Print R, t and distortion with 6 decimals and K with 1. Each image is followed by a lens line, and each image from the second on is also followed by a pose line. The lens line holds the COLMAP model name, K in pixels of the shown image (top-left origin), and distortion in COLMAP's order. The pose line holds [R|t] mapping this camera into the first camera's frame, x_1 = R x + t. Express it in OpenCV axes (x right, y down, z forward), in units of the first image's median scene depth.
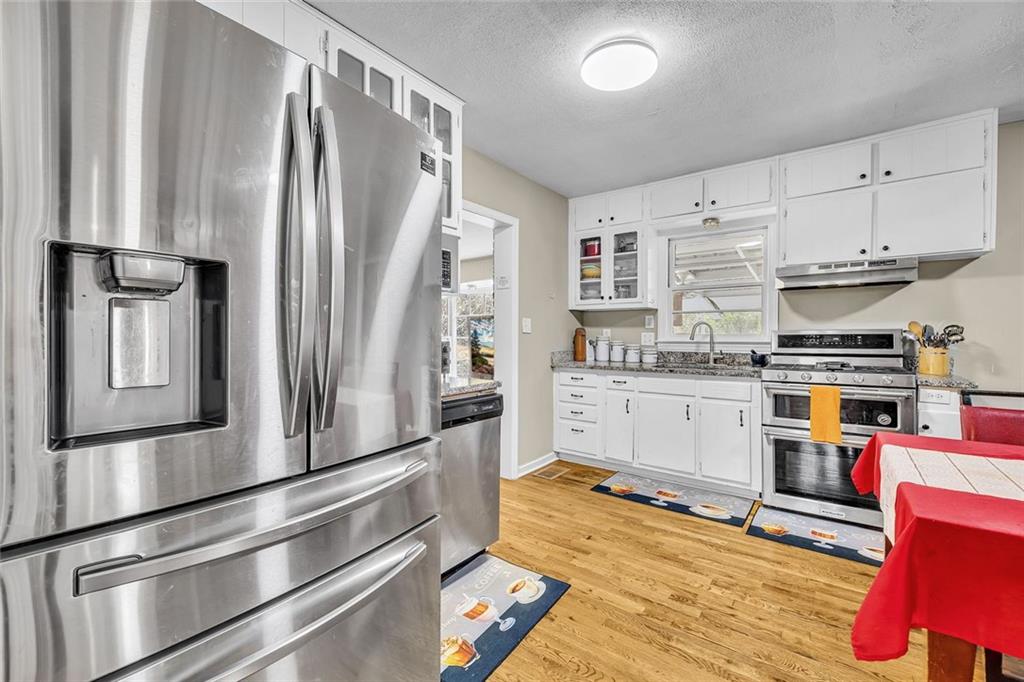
lens RADIAL K [[429.9, 0, 505.7], [0, 429.9, 337.5], [0, 0, 1]] dist [0.003413, 0.000100]
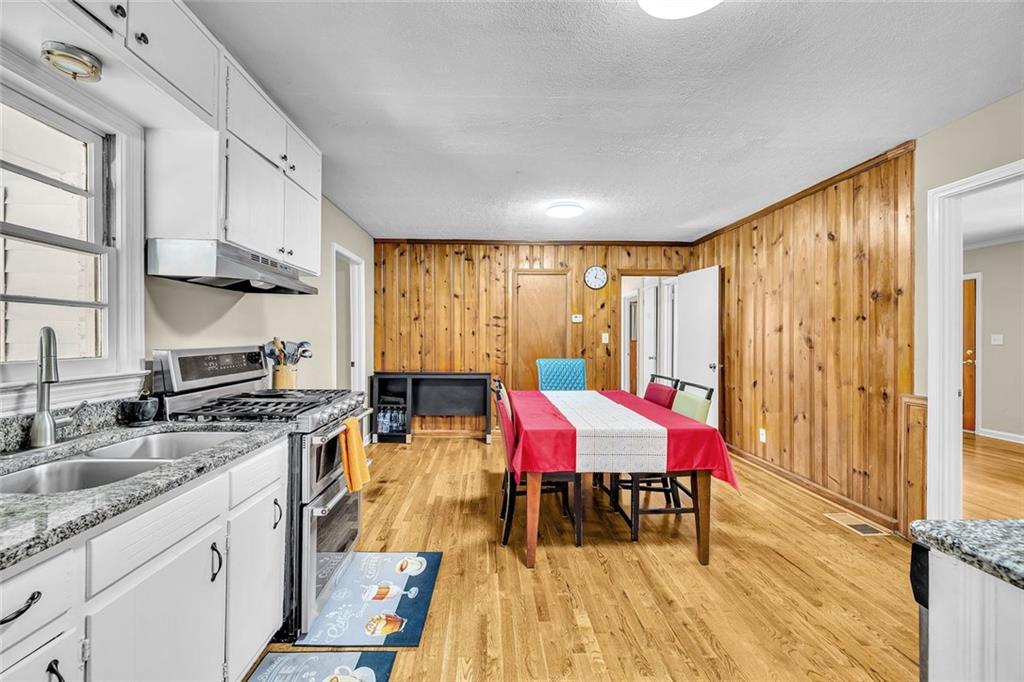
lens RADIAL K [[429.9, 0, 503.3], [0, 429.9, 336.8], [0, 0, 1]] dist [0.003413, 0.000100]
pose [[-0.632995, -0.000246, 0.774155, -0.050664], [0.000252, 1.000000, 0.000523, -0.033134], [-0.774155, 0.000526, -0.632995, 1.047907]]
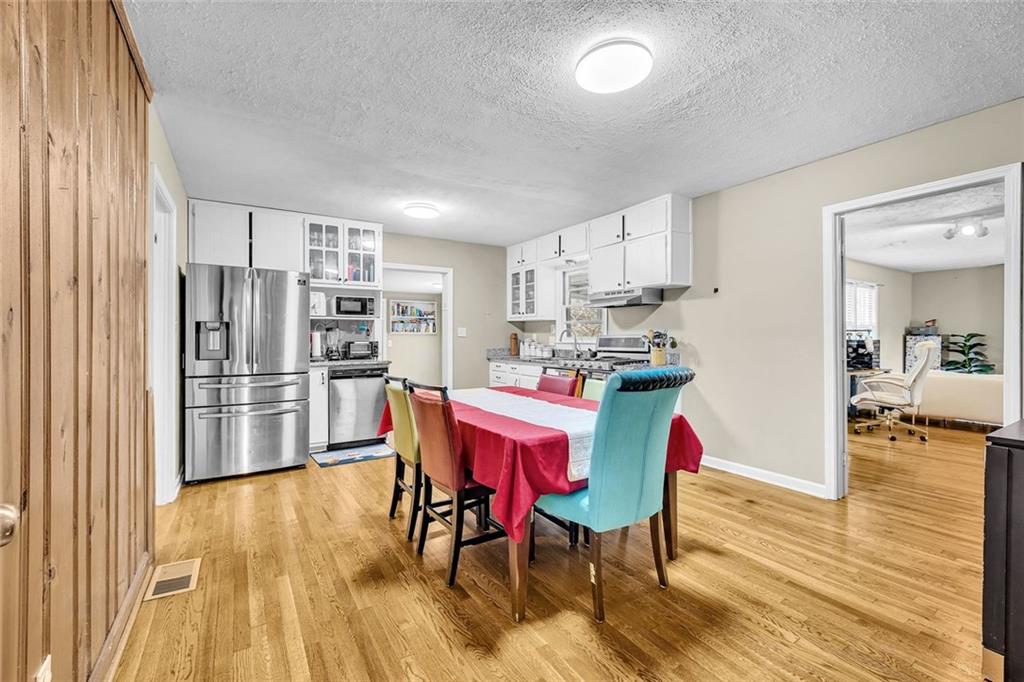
lens RADIAL K [[429.9, 0, 504.5], [0, 429.9, 340.2], [0, 0, 1]] dist [0.003413, 0.000100]
pose [[0.933109, 0.002818, -0.359582, 0.879936], [-0.001894, 0.999994, 0.002921, -0.003162], [0.359588, -0.002045, 0.933109, -0.514027]]
